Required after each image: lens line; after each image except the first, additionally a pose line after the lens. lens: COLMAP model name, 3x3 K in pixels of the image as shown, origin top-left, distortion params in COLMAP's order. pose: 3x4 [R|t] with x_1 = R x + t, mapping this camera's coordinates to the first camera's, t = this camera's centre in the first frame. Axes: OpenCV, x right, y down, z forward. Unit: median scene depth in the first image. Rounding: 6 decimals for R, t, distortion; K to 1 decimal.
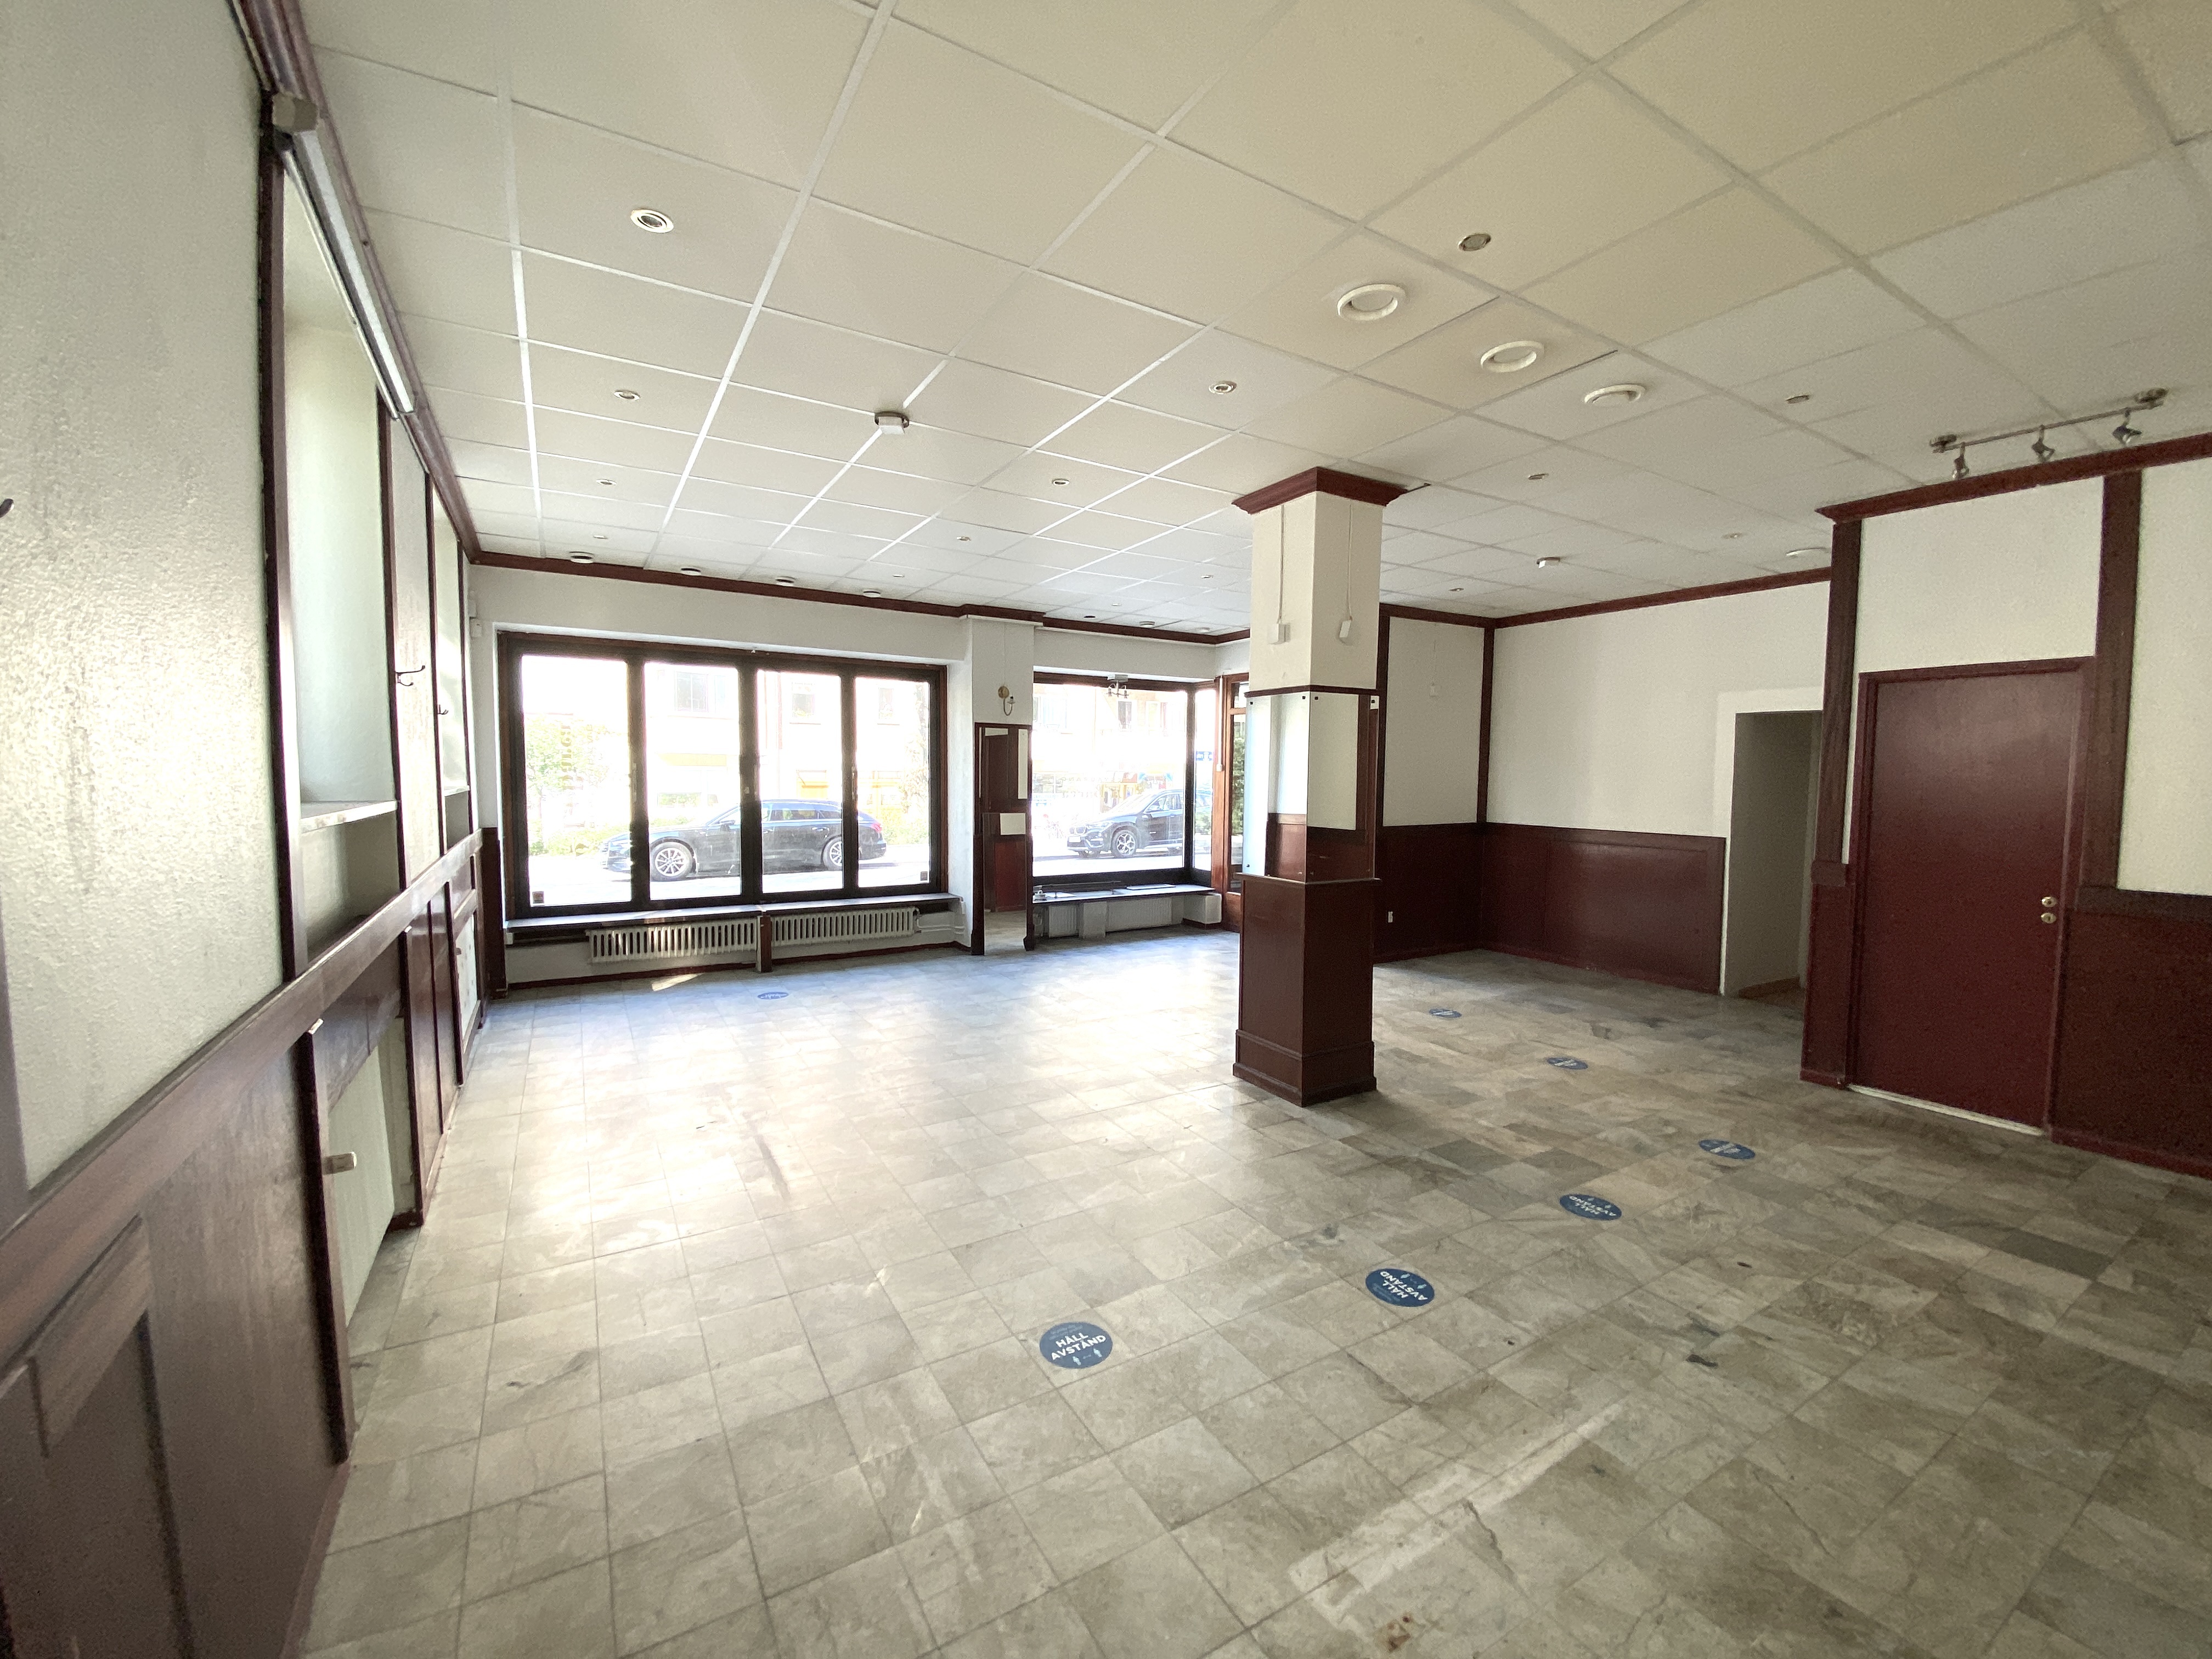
lens RADIAL K [[896.2, 0, 1095.3], [0, 896.2, 836.0], [0, 0, 1]] dist [-0.008961, -0.002052]
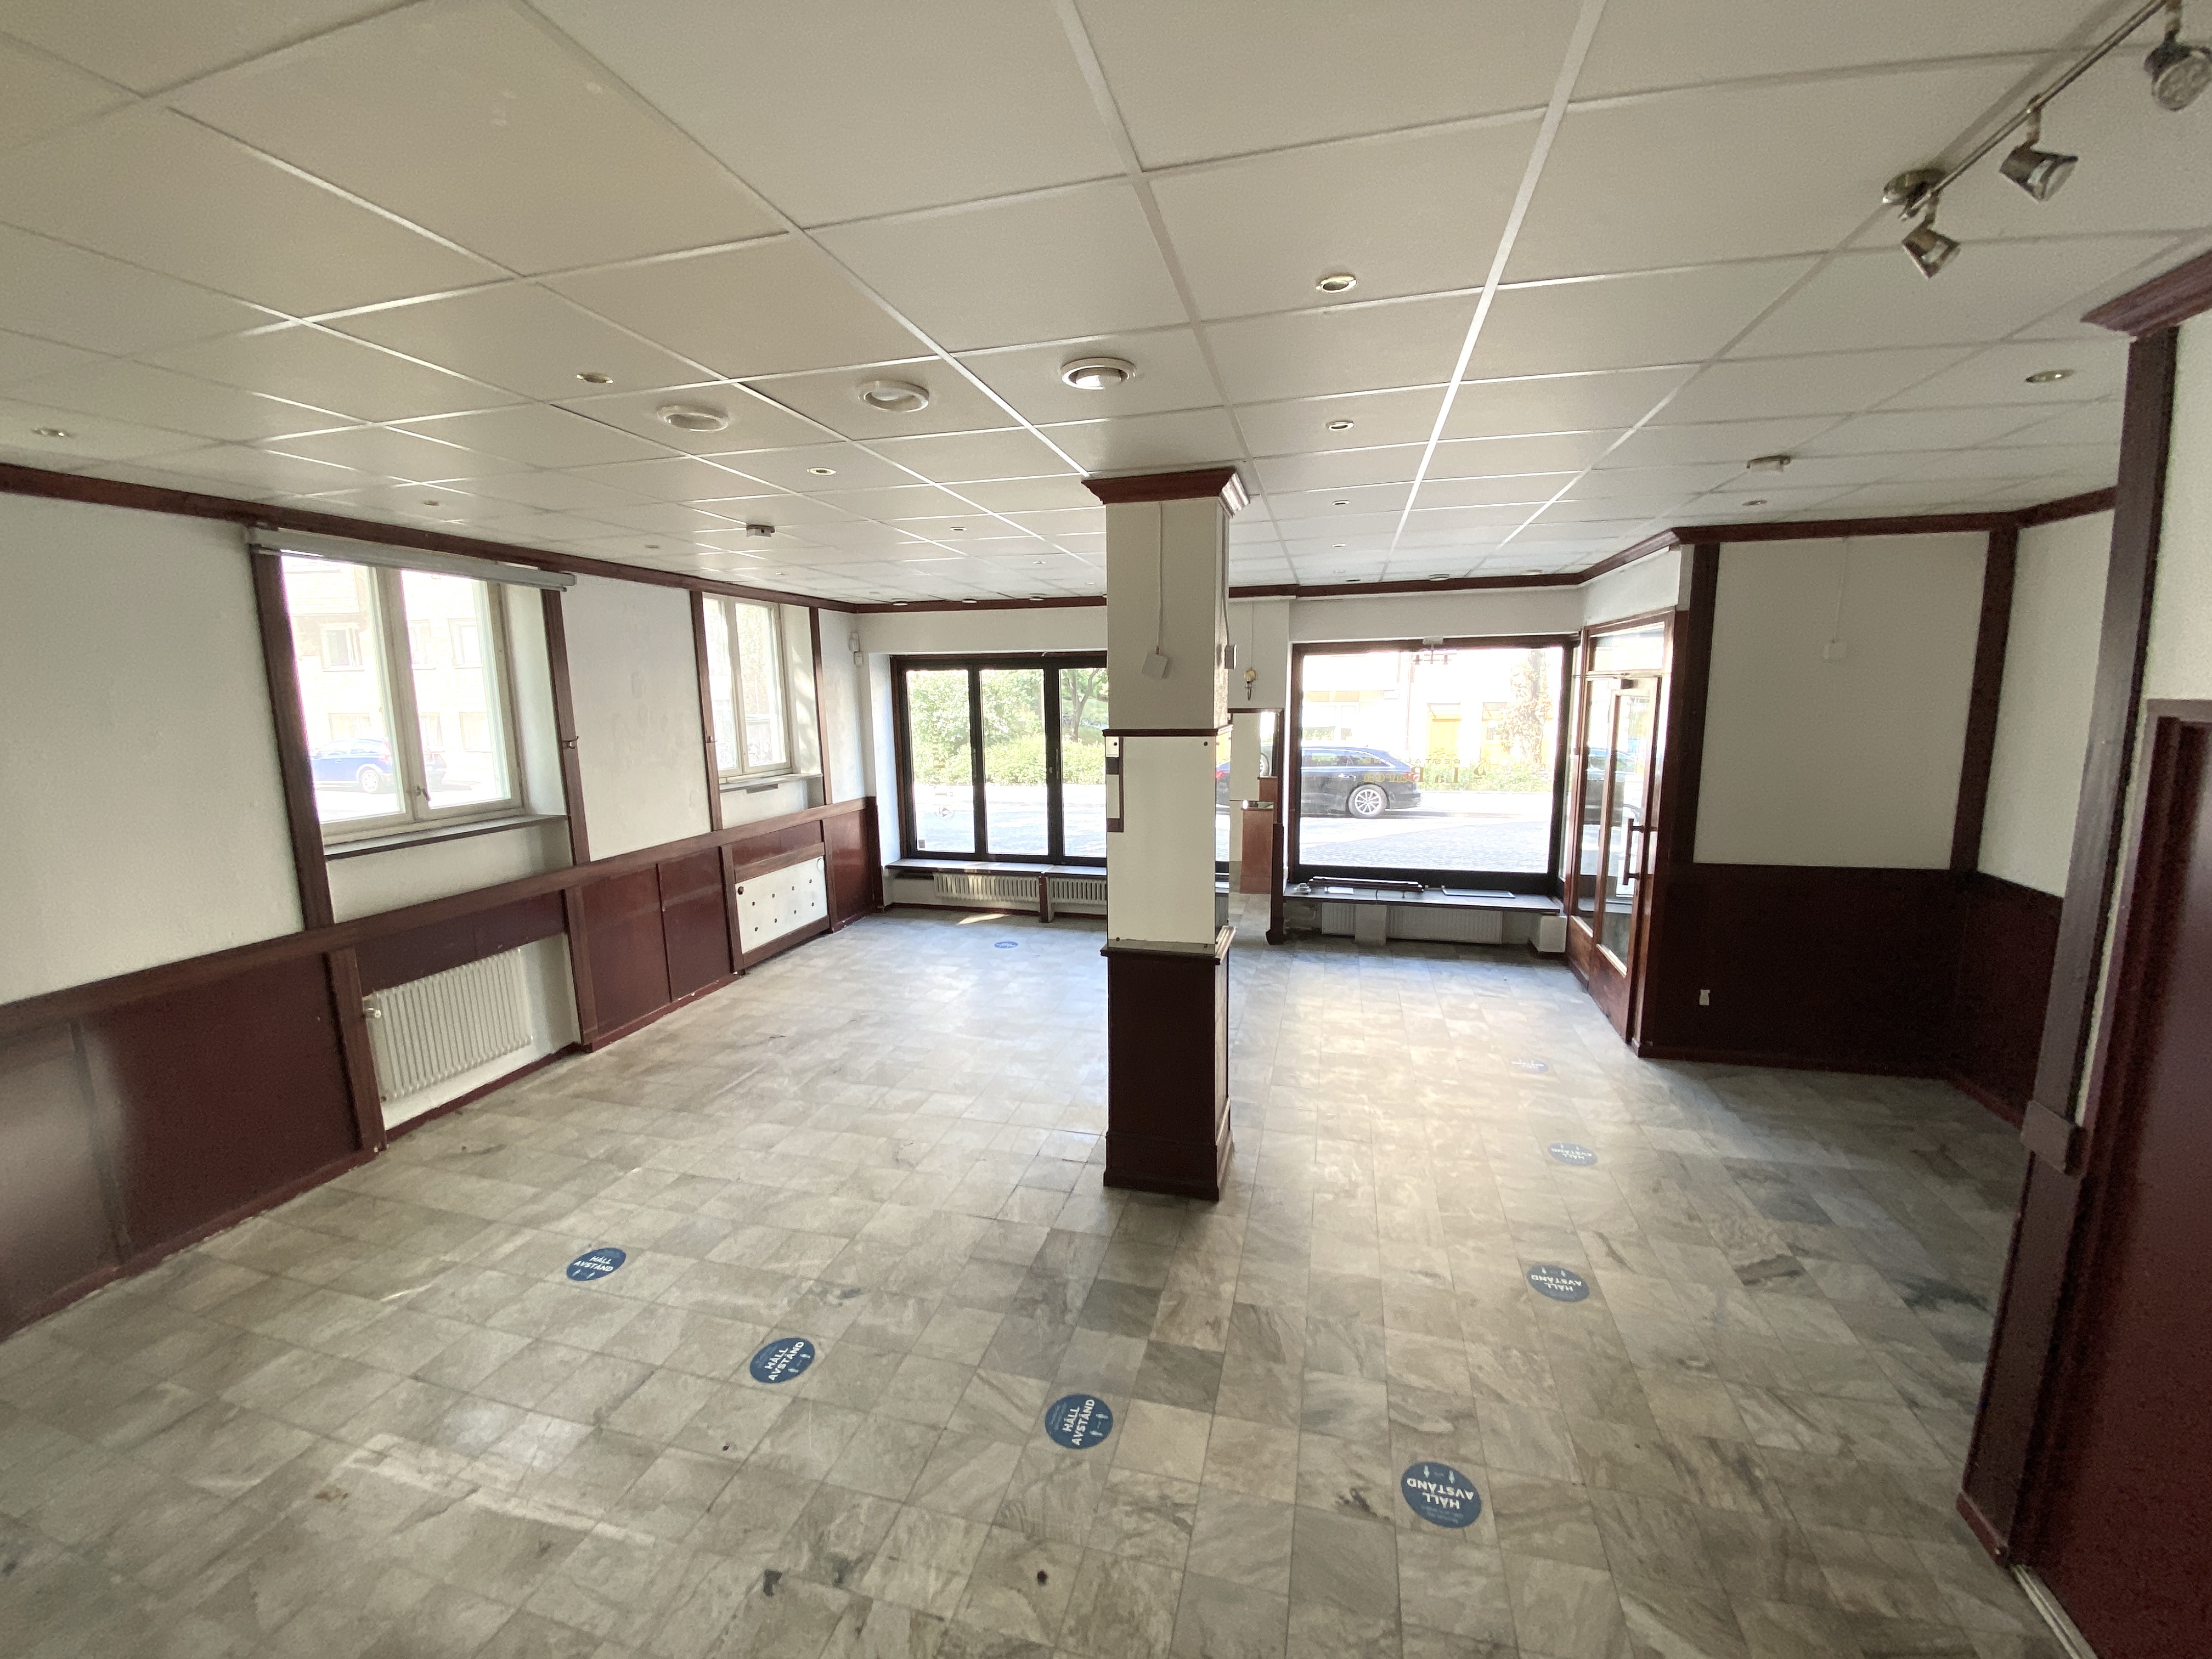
lens RADIAL K [[896.2, 0, 1102.4], [0, 896.2, 829.0], [0, 0, 1]] dist [-0.008961, -0.002052]
pose [[0.699846, 0.093518, -0.708145, 1.006891], [-0.031948, 0.994498, 0.099761, -0.184258], [0.713579, -0.047194, 0.698984, 0.436915]]
